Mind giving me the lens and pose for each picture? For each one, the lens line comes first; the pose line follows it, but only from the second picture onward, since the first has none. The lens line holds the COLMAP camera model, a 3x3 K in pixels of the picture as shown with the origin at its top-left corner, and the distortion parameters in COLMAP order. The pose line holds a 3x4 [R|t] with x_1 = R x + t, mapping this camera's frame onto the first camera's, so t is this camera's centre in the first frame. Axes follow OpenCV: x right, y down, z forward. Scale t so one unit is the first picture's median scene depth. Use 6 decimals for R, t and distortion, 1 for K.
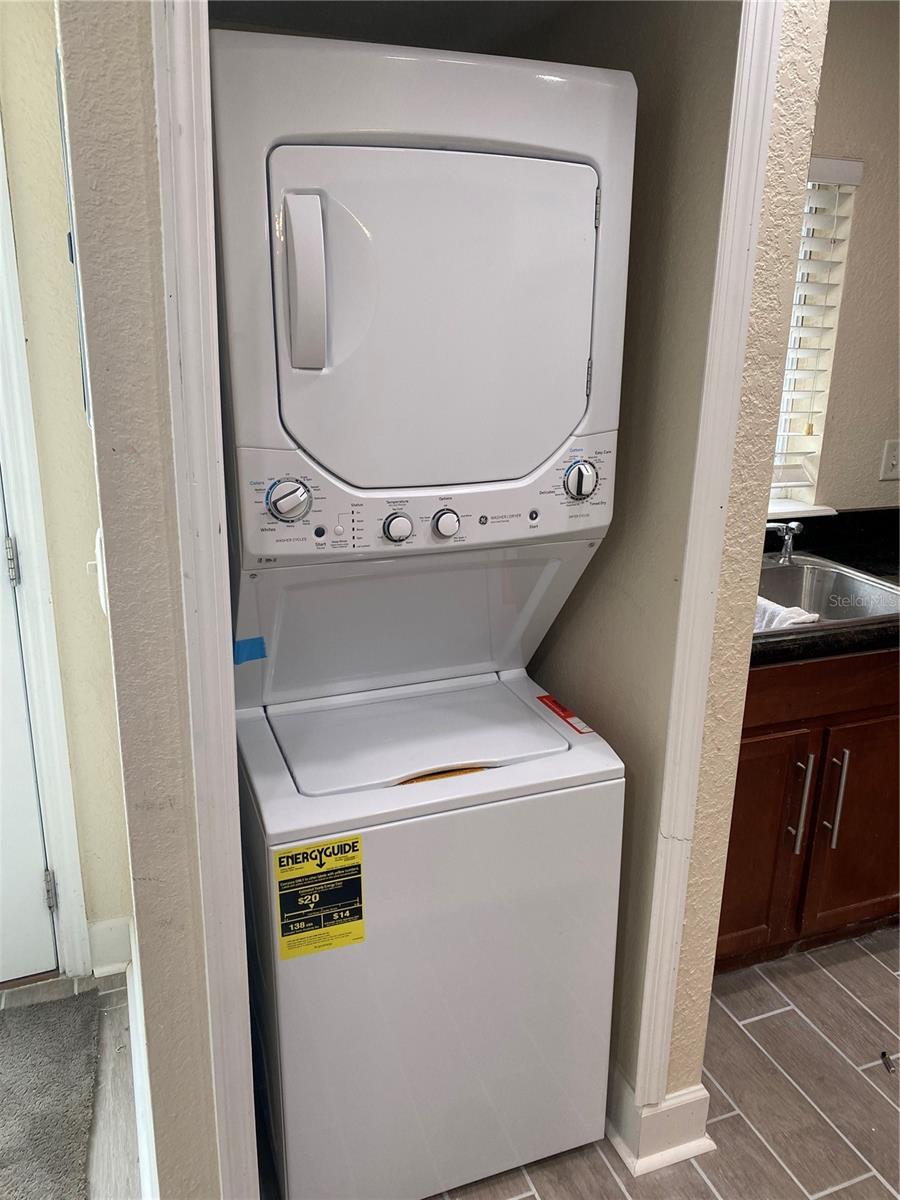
lens RADIAL K [[939.6, 0, 450.0], [0, 939.6, 600.0], [0, 0, 1]] dist [-0.041504, -0.000838]
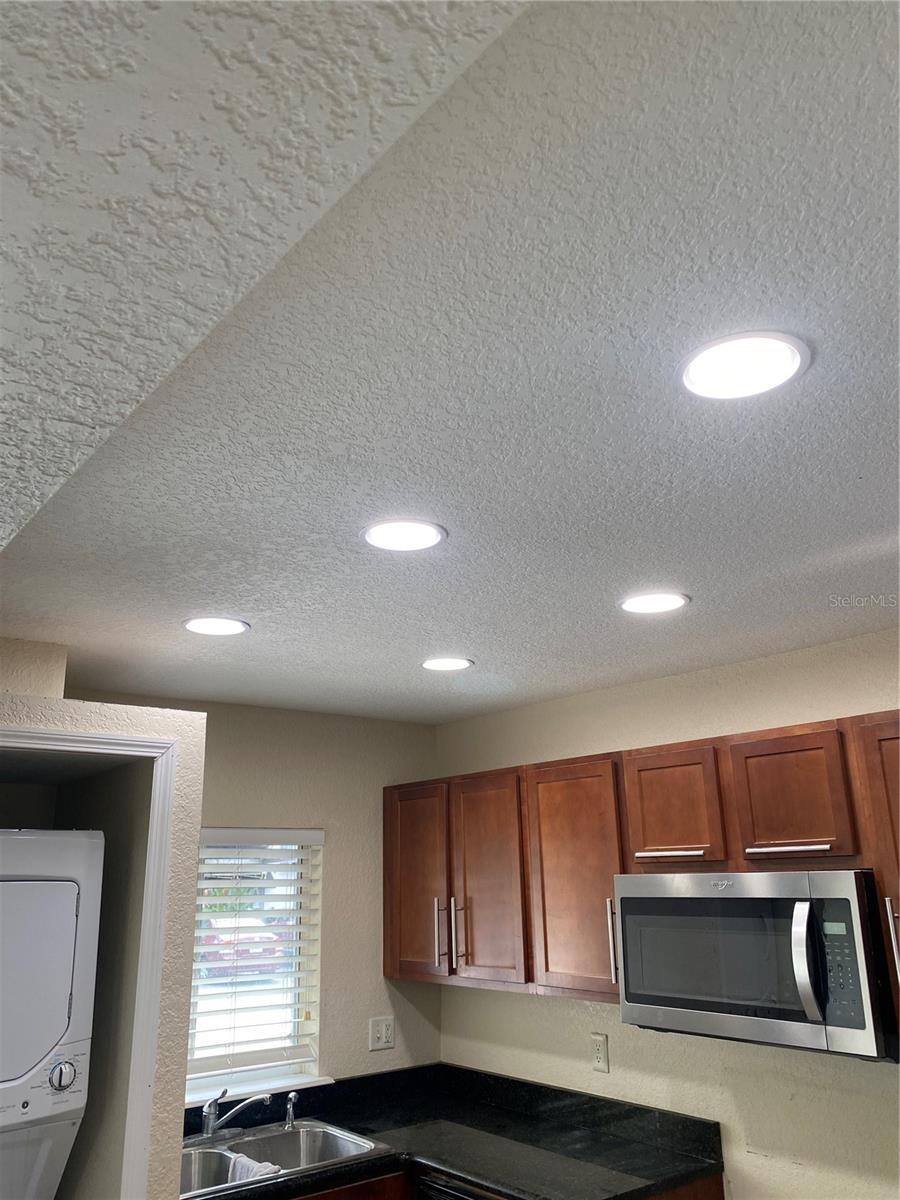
lens RADIAL K [[901.2, 0, 450.0], [0, 901.2, 600.0], [0, 0, 1]] dist [0.007080, -0.009426]
pose [[0.947517, 0.064145, 0.313204, 0.214265], [0.125531, 0.826342, -0.548999, 0.114004], [-0.294029, 0.559503, 0.774921, -0.736597]]
